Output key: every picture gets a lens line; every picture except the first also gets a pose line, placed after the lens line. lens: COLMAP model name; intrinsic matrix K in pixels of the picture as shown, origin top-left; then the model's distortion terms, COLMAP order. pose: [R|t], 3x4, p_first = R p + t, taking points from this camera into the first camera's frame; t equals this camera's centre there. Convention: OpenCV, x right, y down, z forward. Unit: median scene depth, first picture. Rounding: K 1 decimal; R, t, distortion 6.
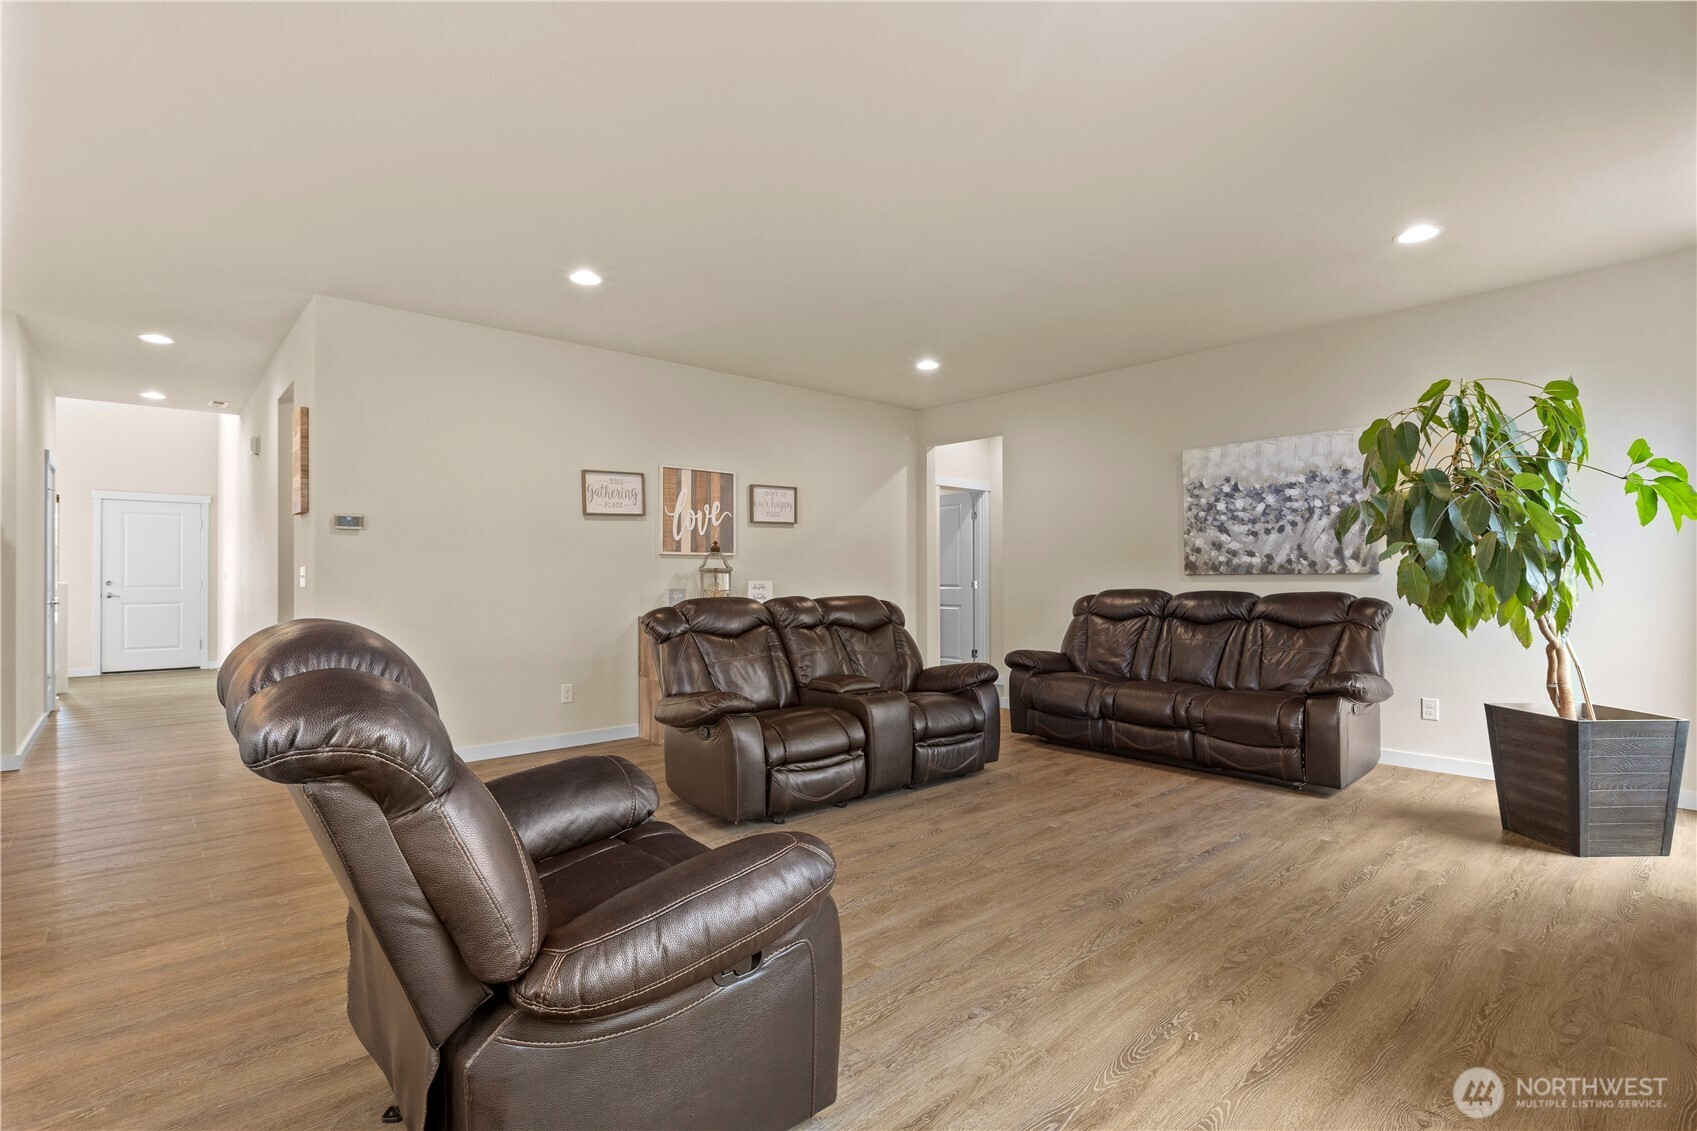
lens RADIAL K [[796.1, 0, 843.9], [0, 796.1, 572.2], [0, 0, 1]] dist [-0.001503, -0.000637]
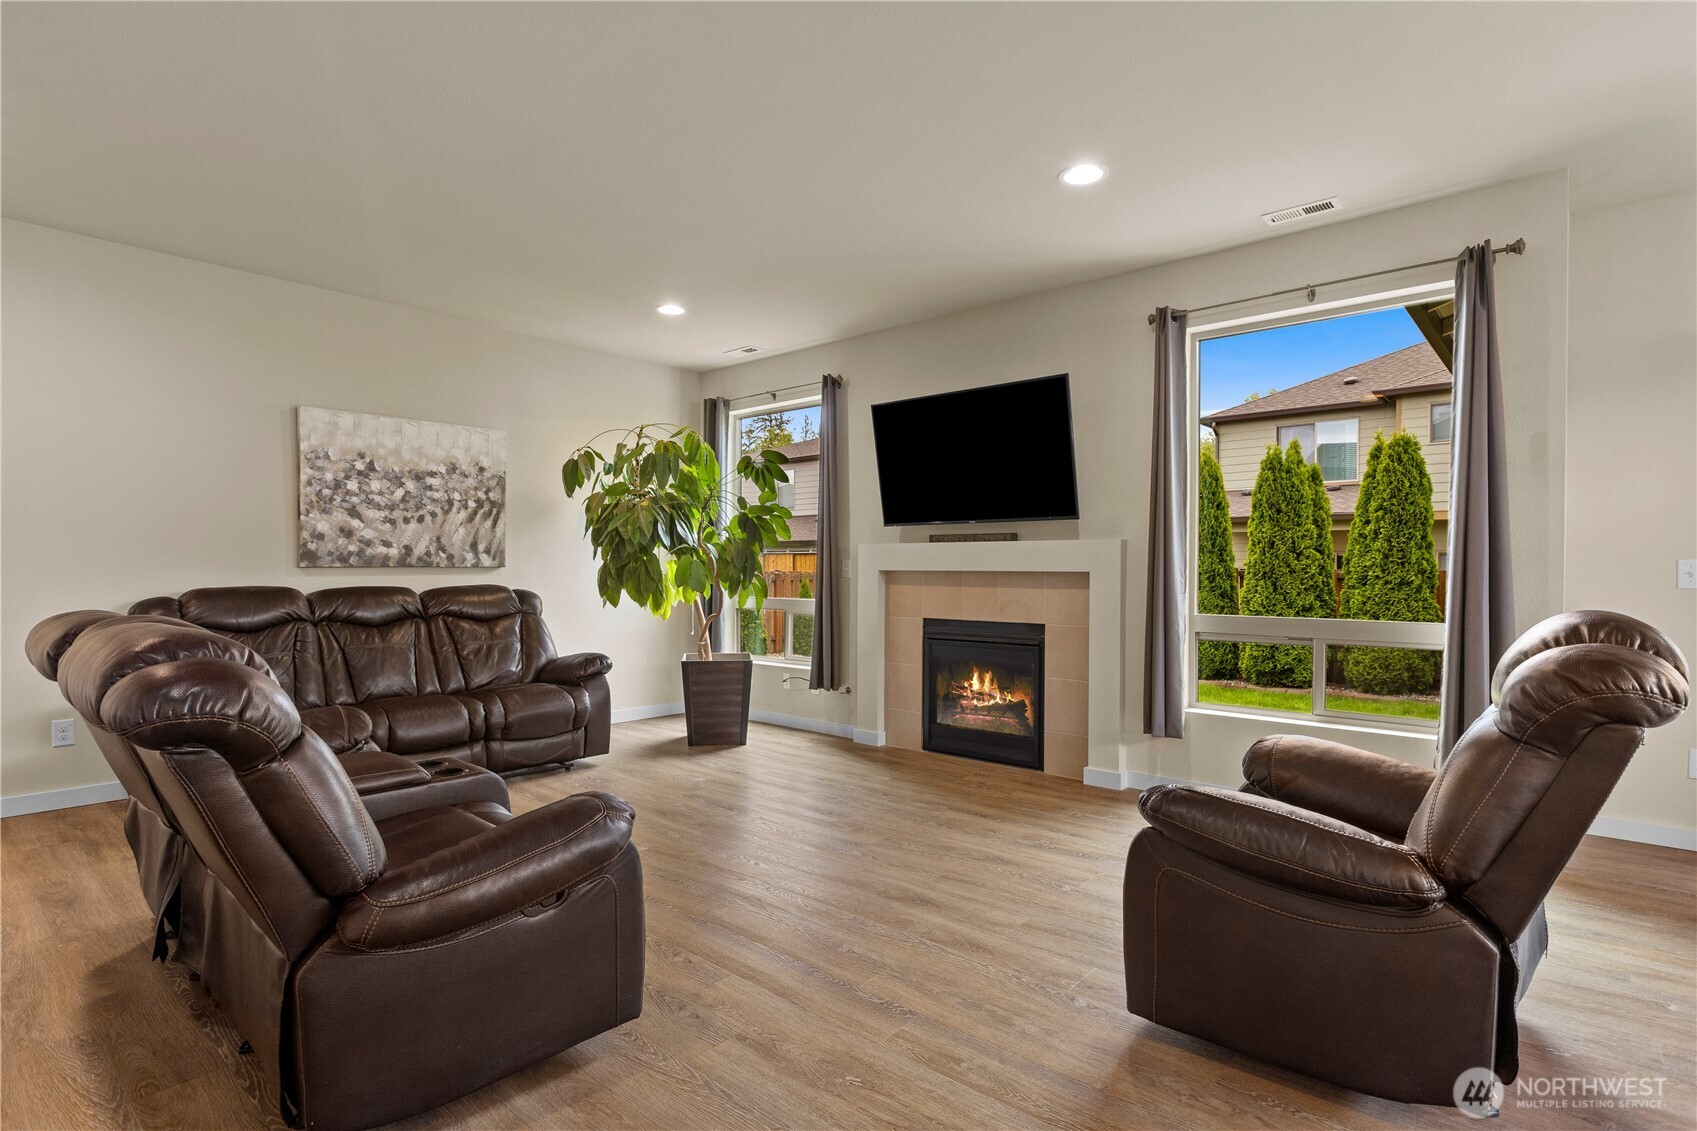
lens RADIAL K [[848.0, 0, 841.0], [0, 848.0, 568.3], [0, 0, 1]] dist [-0.000260, 0.000034]
pose [[-0.123439, 0.002432, 0.992349, -0.498619], [-0.008889, 0.999954, -0.003556, 0.002894], [-0.992312, -0.009260, -0.123412, 0.632293]]
